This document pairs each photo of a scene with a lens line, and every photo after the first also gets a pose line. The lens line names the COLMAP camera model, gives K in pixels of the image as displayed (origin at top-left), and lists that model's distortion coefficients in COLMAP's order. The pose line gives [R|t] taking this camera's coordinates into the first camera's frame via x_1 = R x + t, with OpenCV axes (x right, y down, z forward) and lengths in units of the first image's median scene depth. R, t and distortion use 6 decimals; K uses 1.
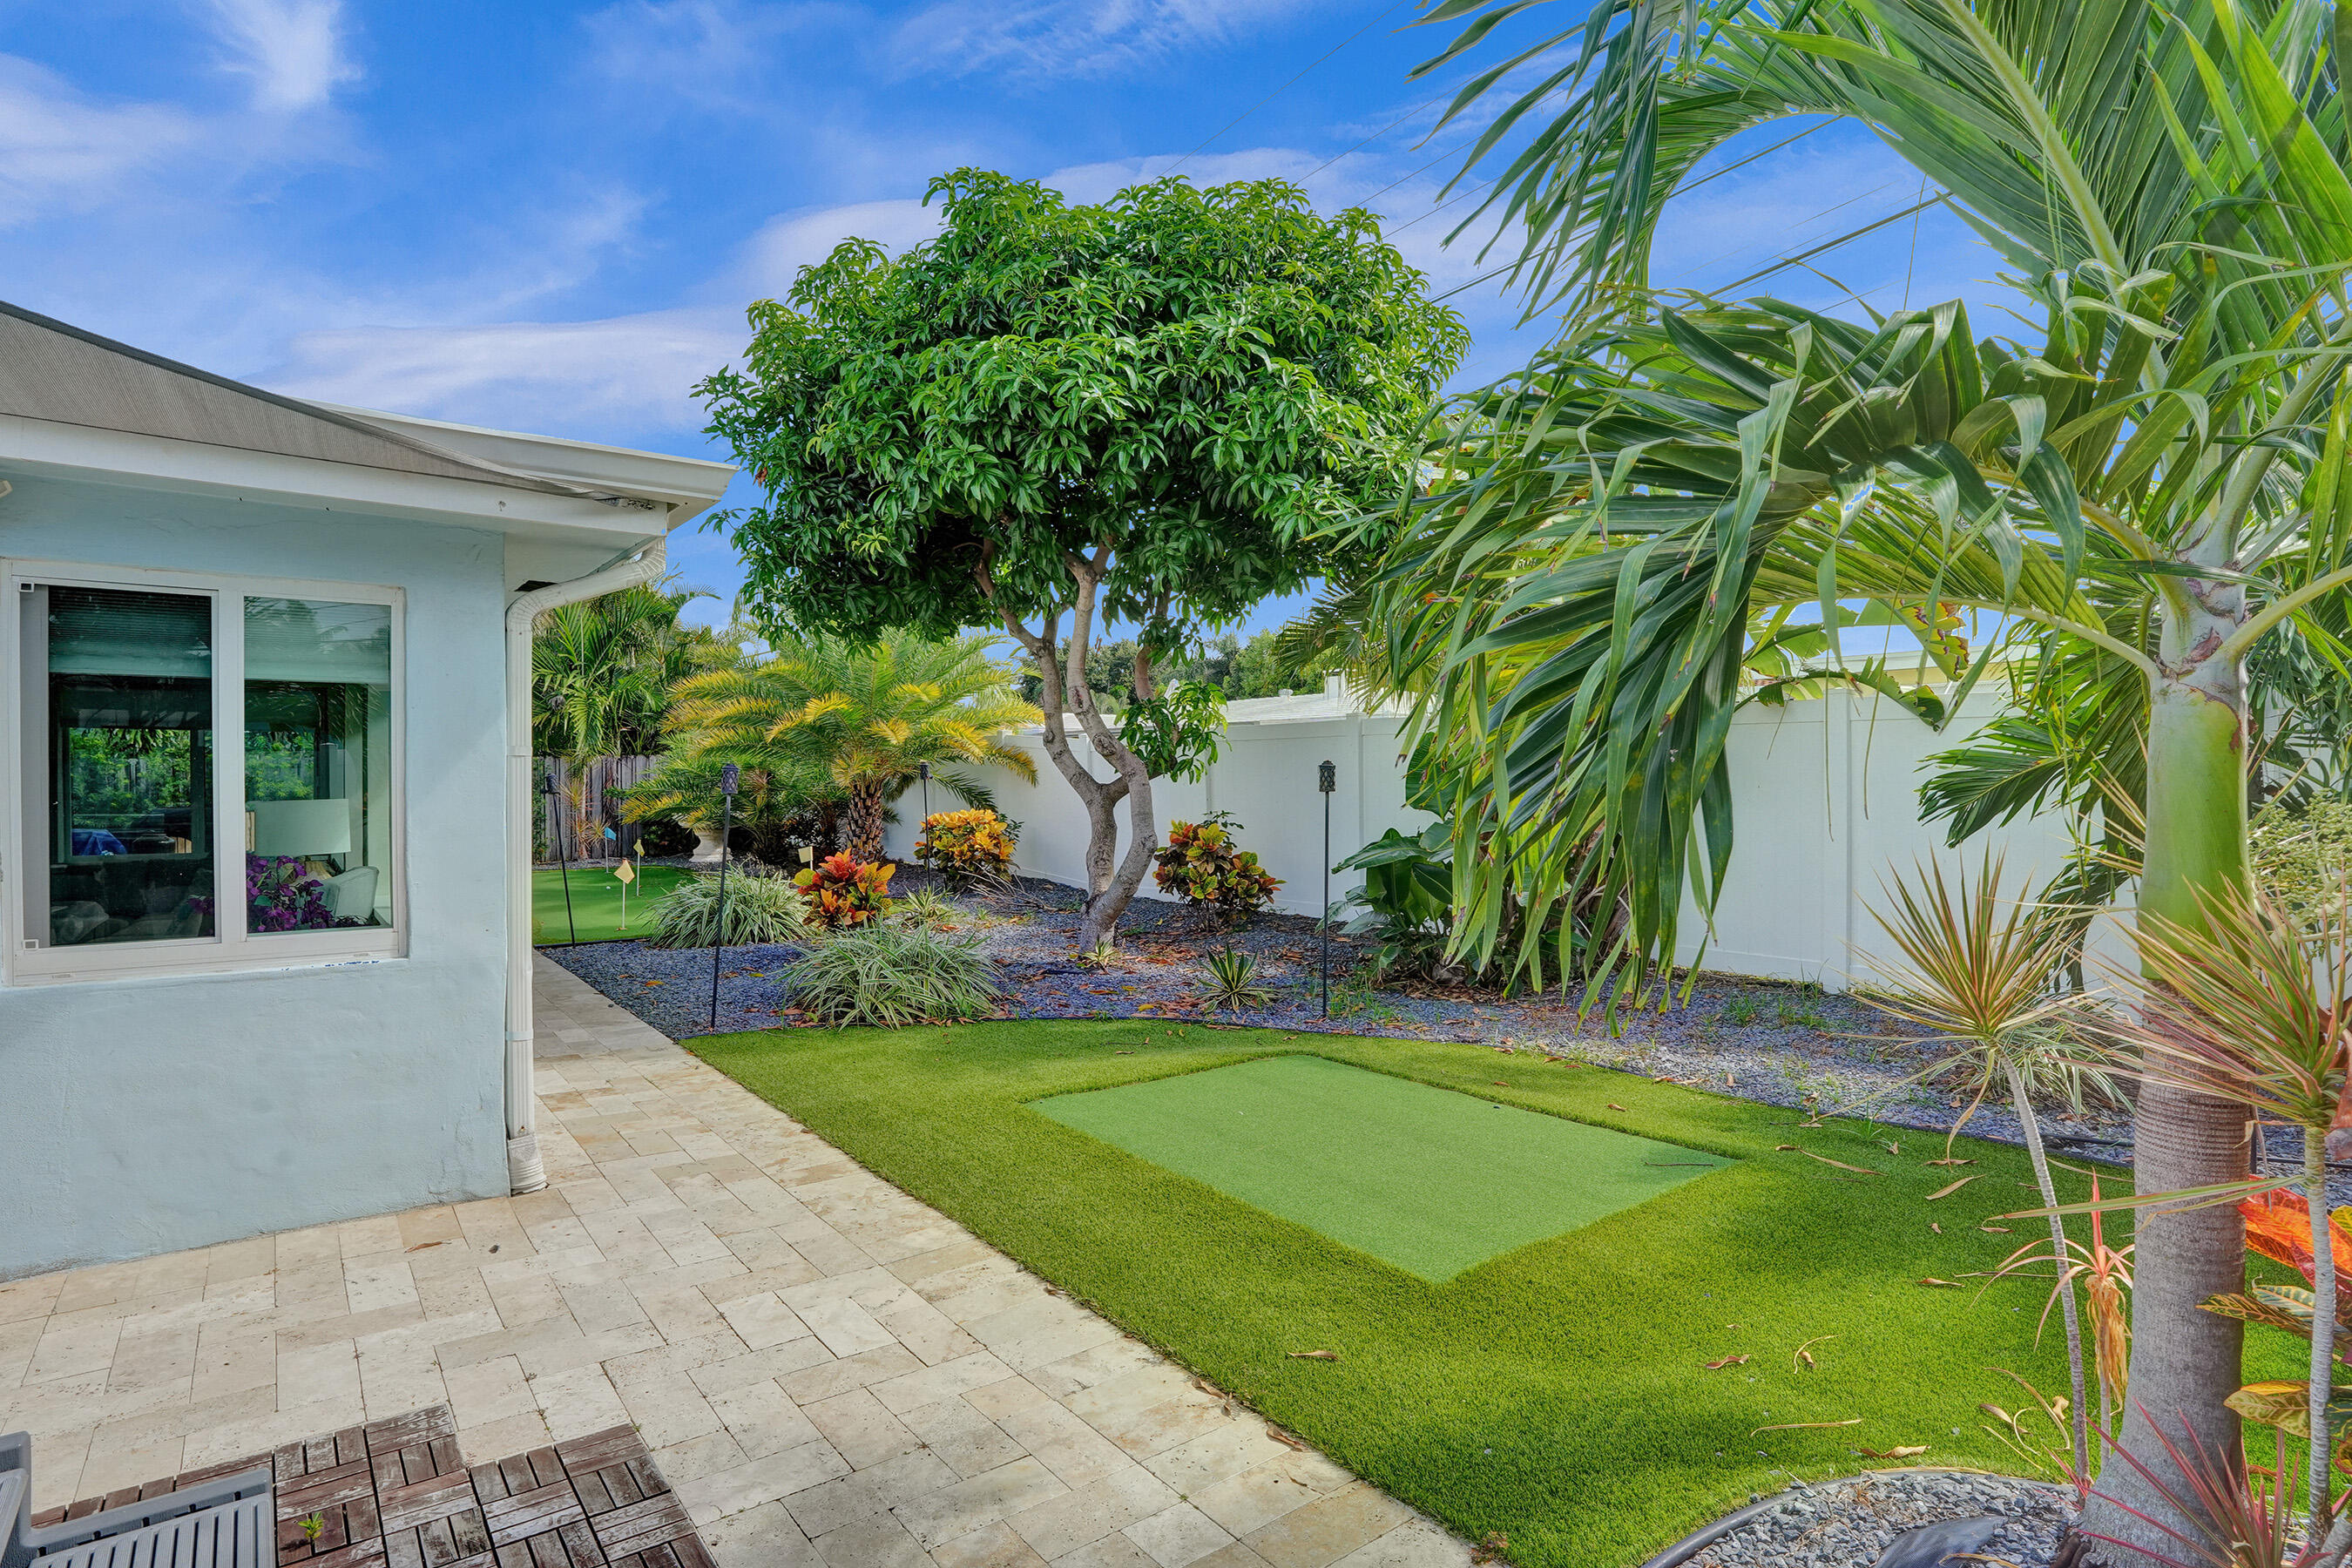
lens RADIAL K [[1212.3, 0, 1166.6], [0, 1212.3, 774.3], [0, 0, 1]] dist [-0.079614, 0.031139]
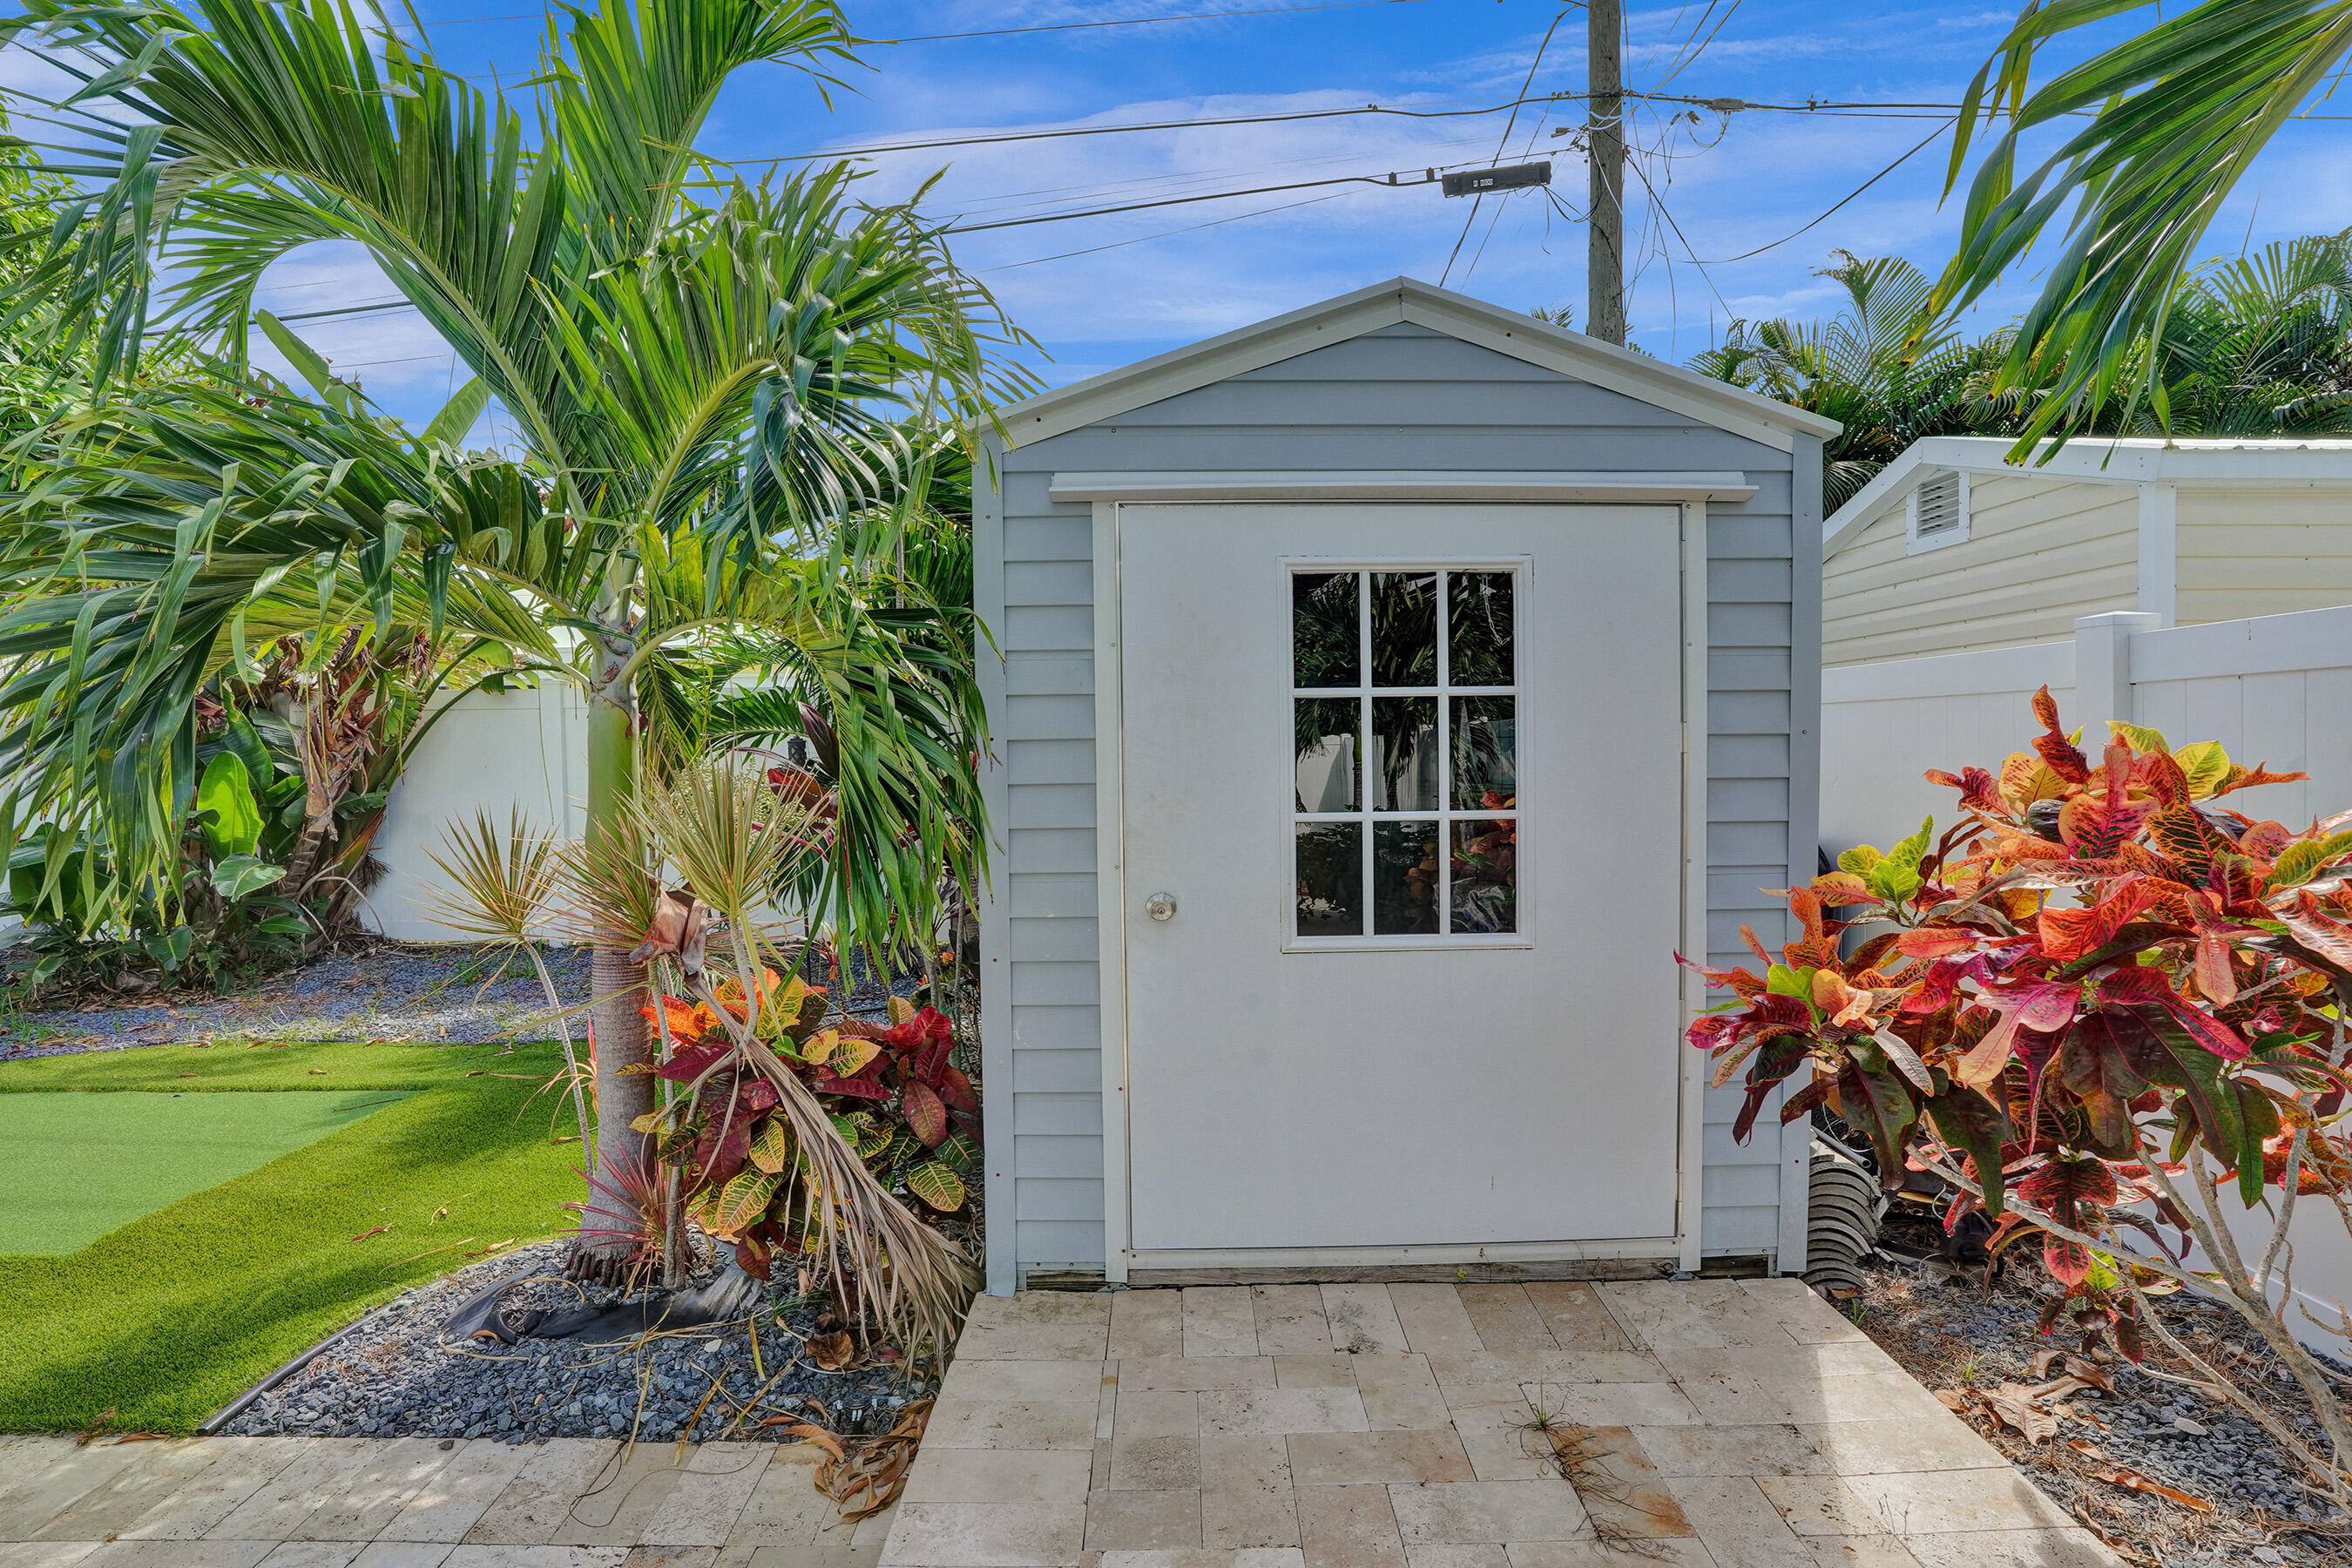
lens RADIAL K [[1214.2, 0, 1178.1], [0, 1214.2, 787.5], [0, 0, 1]] dist [-0.078118, 0.031735]
pose [[0.596399, -0.028986, 0.802165, 0.003914], [0.008338, 0.999518, 0.029918, 0.001460], [-0.802645, -0.011154, 0.596353, -0.134044]]
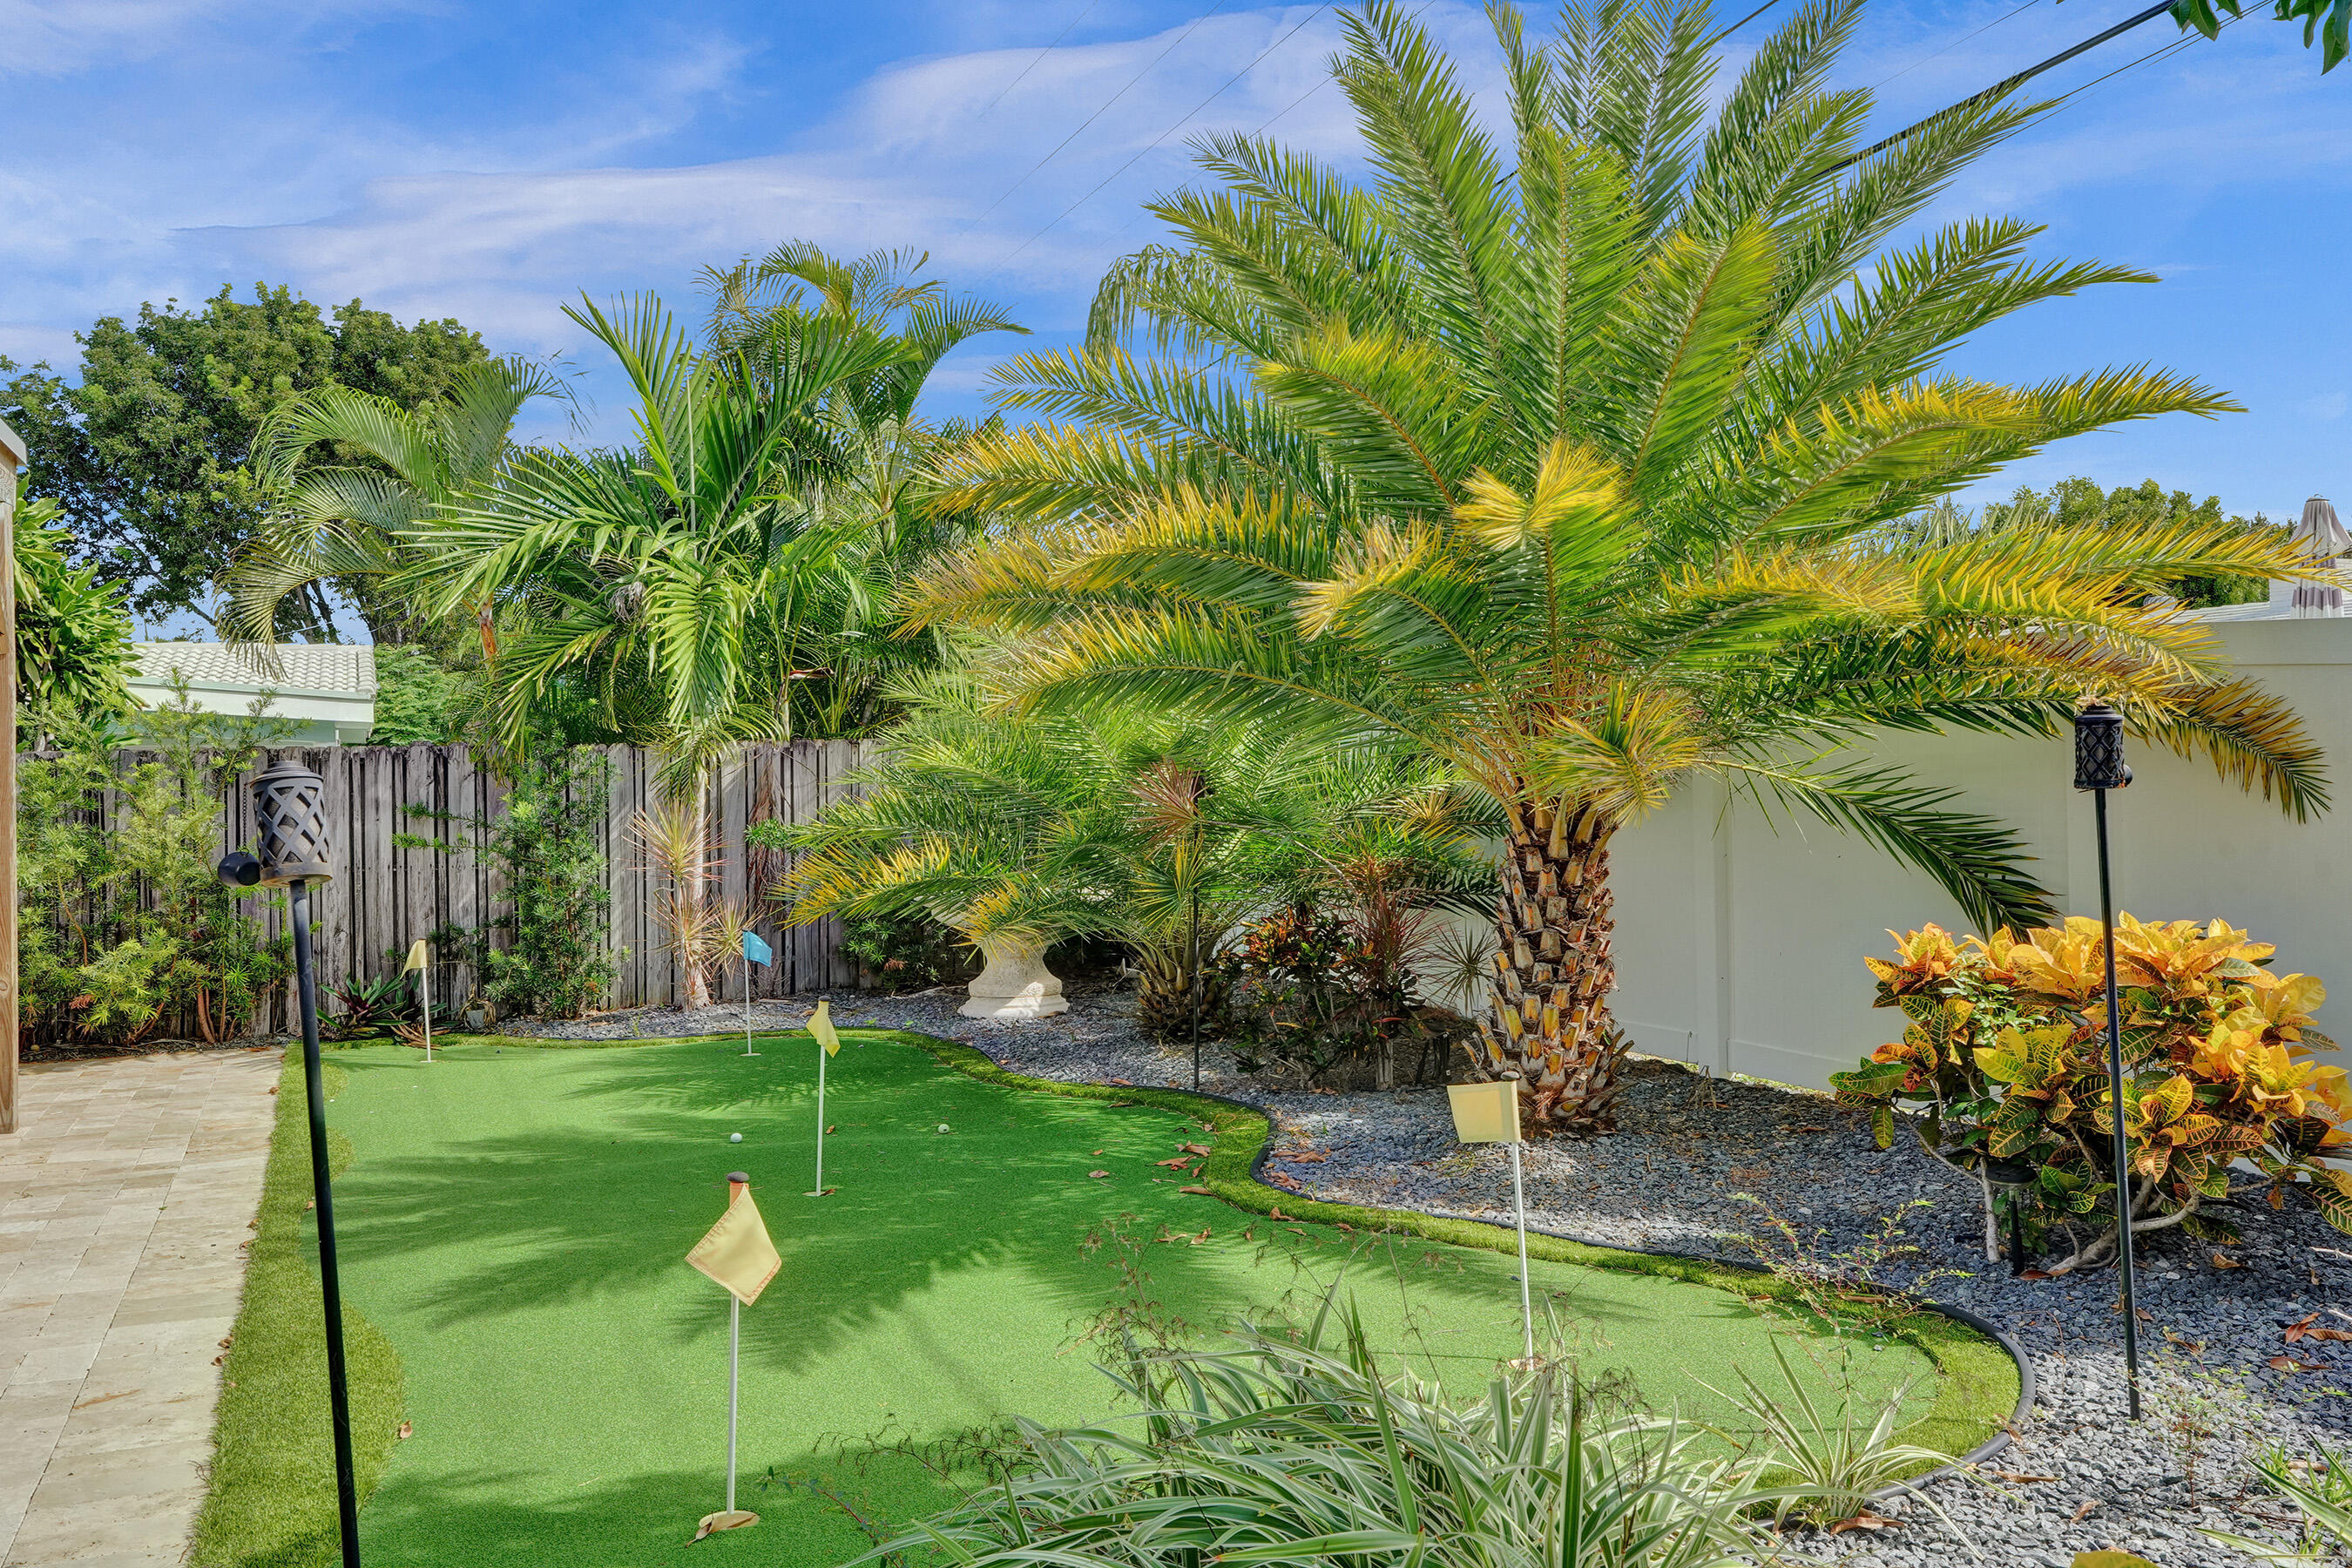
lens RADIAL K [[2006.3, 0, 1171.6], [0, 2006.3, 760.2], [0, 0, 1]] dist [0.001563, -0.001245]
pose [[0.967095, -0.011001, -0.254177, -0.377175], [0.007164, 0.999846, -0.016018, 0.005180], [0.254314, 0.013670, 0.967025, 0.882185]]
